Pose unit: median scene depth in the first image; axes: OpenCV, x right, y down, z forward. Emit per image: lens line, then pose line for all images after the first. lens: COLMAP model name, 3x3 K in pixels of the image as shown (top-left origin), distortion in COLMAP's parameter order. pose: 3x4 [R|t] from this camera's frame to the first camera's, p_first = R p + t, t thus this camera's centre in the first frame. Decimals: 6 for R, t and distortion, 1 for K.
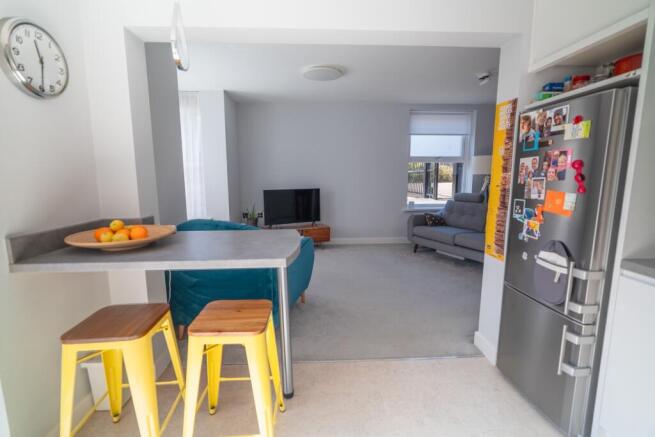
lens RADIAL K [[304.9, 0, 327.5], [0, 304.9, 218.5], [0, 0, 1]] dist [-0.002708, -0.000048]
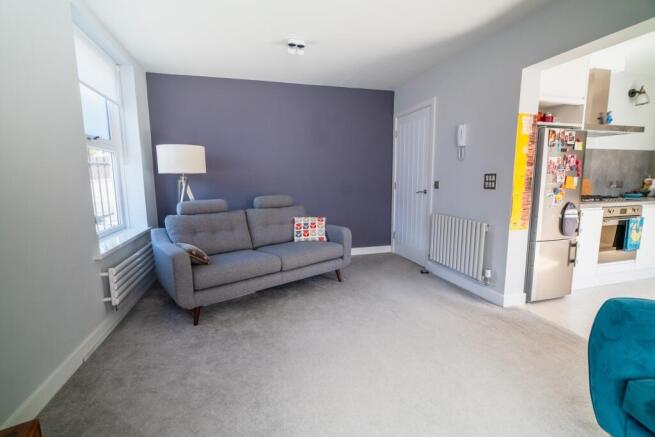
lens RADIAL K [[291.2, 0, 327.5], [0, 291.2, 218.5], [0, 0, 1]] dist [-0.004431, 0.000034]
pose [[-0.211212, -0.120065, 0.970038, -0.646003], [0.150035, 0.976683, 0.153556, -0.311037], [-0.965857, 0.177972, -0.188274, 2.614457]]
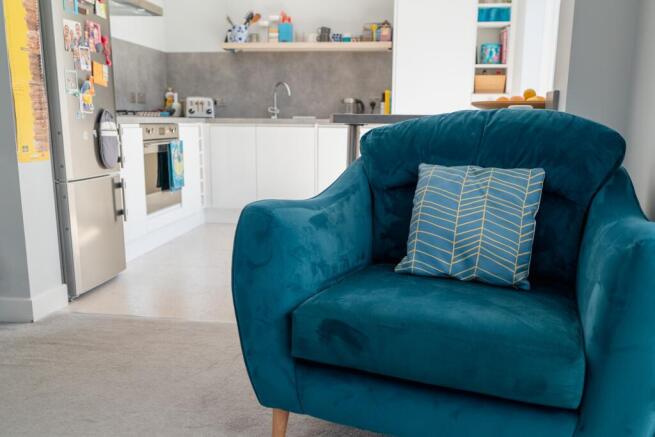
lens RADIAL K [[562.9, 0, 327.5], [0, 562.9, 218.5], [0, 0, 1]] dist [0.024877, 0.002155]
pose [[-0.979573, -0.029809, 0.198869, -0.411851], [0.032948, 0.951795, 0.304961, -0.137809], [-0.198373, 0.305284, -0.931370, 2.635263]]
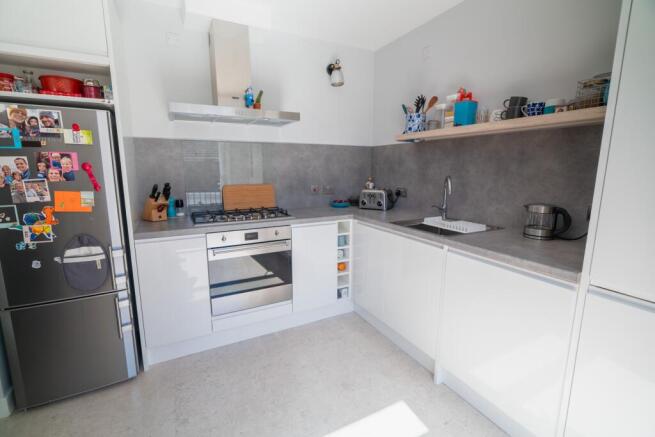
lens RADIAL K [[291.2, 0, 327.5], [0, 291.2, 218.5], [0, 0, 1]] dist [-0.004431, 0.000034]
pose [[-0.401073, -0.146211, 0.904302, -0.504163], [0.137033, 0.966496, 0.217043, -0.085794], [-0.905739, 0.210970, -0.367599, 0.526228]]
